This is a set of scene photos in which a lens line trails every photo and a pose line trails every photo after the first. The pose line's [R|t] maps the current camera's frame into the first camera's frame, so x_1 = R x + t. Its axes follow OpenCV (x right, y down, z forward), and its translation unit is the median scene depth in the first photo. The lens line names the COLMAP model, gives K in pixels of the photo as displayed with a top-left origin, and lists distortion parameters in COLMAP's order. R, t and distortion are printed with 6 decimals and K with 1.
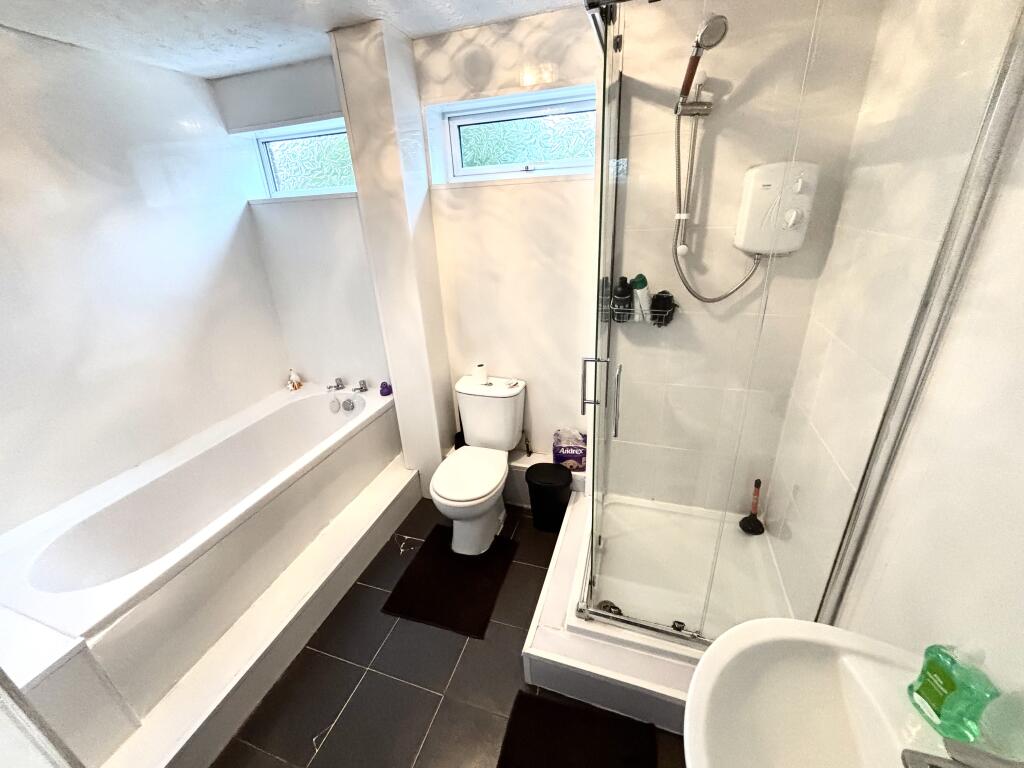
lens RADIAL K [[416.1, 0, 510.6], [0, 416.1, 382.2], [0, 0, 1]] dist [0.012446, -0.000032]
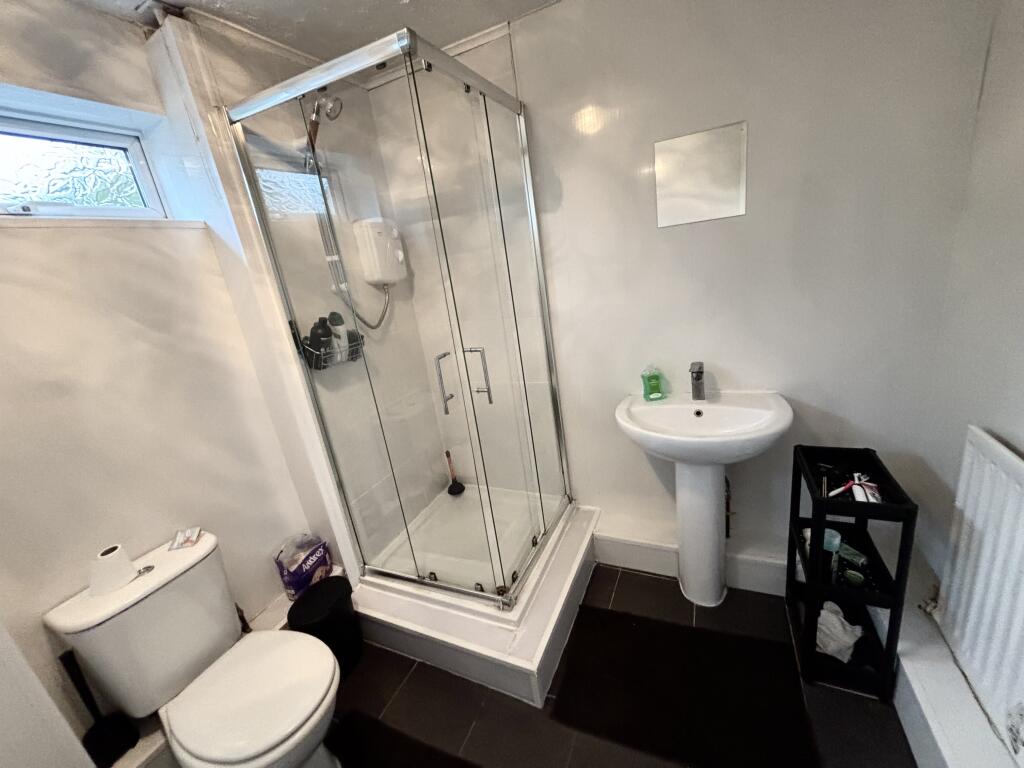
lens RADIAL K [[416.1, 0, 510.6], [0, 416.1, 382.2], [0, 0, 1]] dist [0.012446, -0.000032]
pose [[0.113235, -0.257457, 0.959632, -0.565416], [0.515550, 0.840870, 0.164760, -0.056548], [-0.849344, 0.476082, 0.227948, 0.435804]]
